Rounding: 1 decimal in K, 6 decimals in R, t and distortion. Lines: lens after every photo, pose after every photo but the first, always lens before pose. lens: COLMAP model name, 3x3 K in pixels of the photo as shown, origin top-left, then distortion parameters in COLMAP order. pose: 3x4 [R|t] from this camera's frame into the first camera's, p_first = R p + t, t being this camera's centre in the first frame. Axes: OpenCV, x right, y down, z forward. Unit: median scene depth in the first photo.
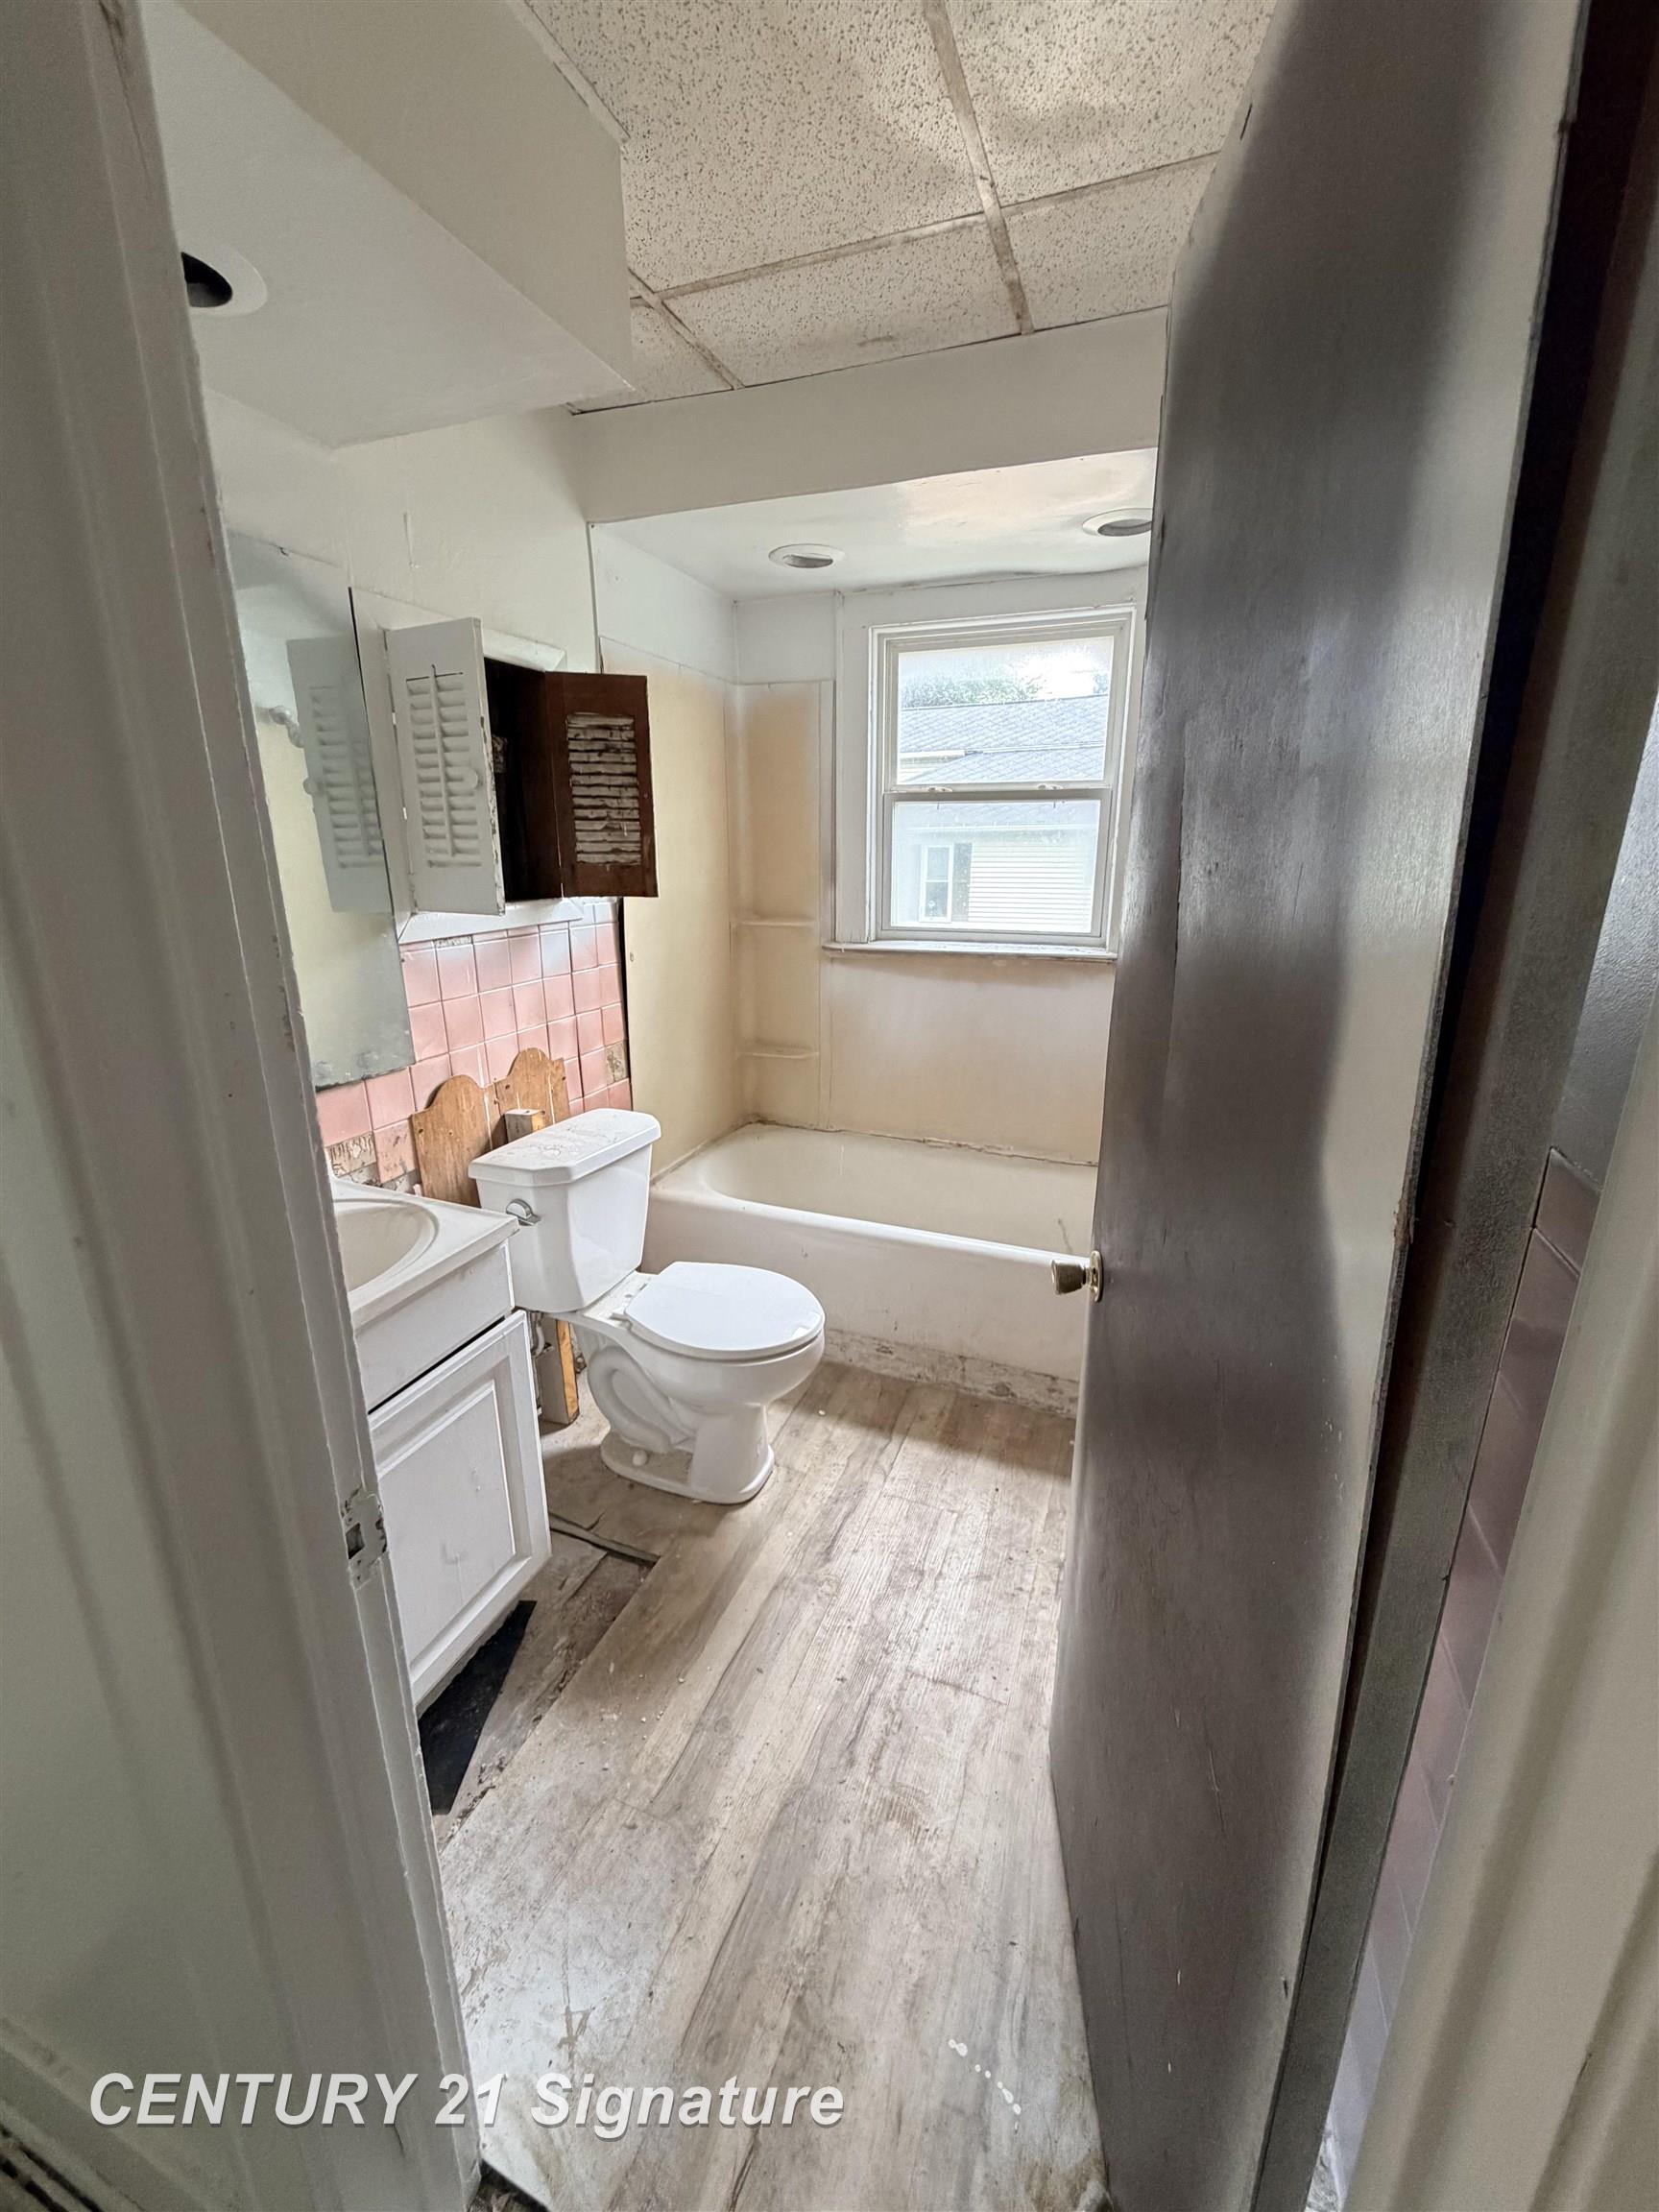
lens RADIAL K [[881.1, 0, 832.3], [0, 881.1, 1101.7], [0, 0, 1]] dist [-0.000014, 0.000172]
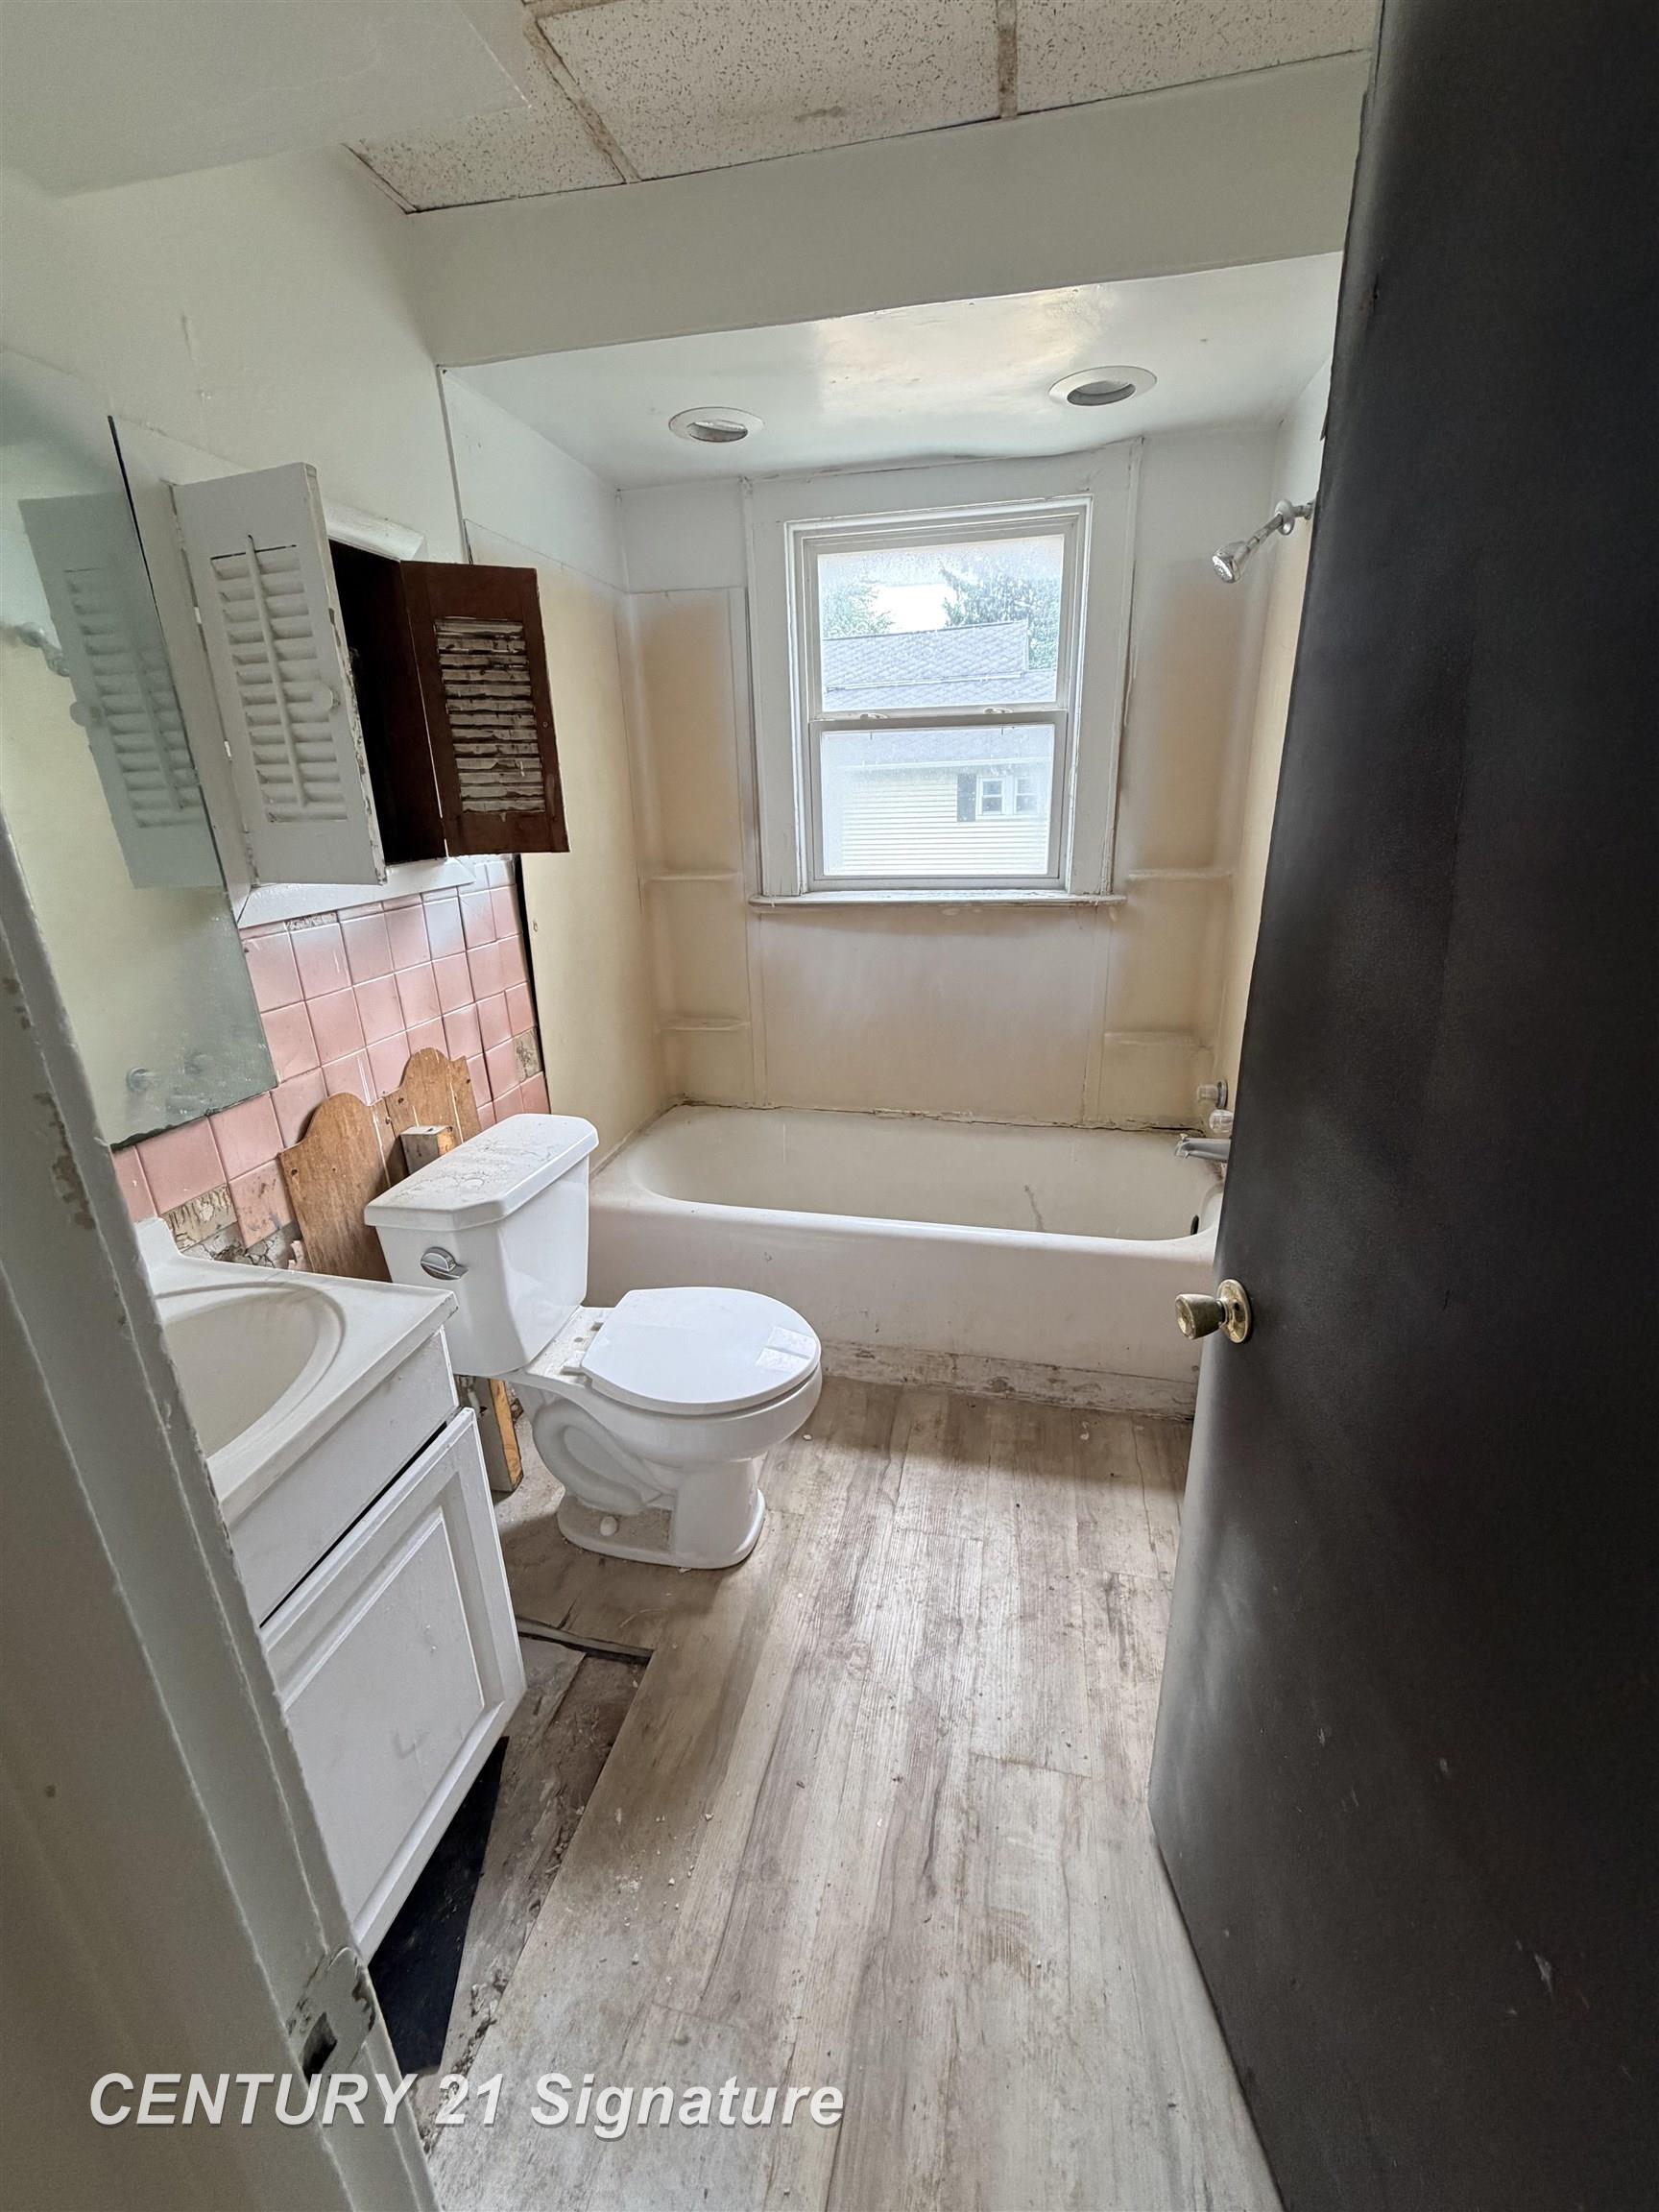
lens RADIAL K [[881.1, 0, 832.1], [0, 881.1, 1099.3], [0, 0, 1]] dist [-0.000014, 0.000172]
pose [[0.987782, -0.075150, 0.136522, -0.099745], [0.067373, 0.995878, 0.060723, -0.043133], [-0.140523, -0.050784, 0.988774, 0.170999]]
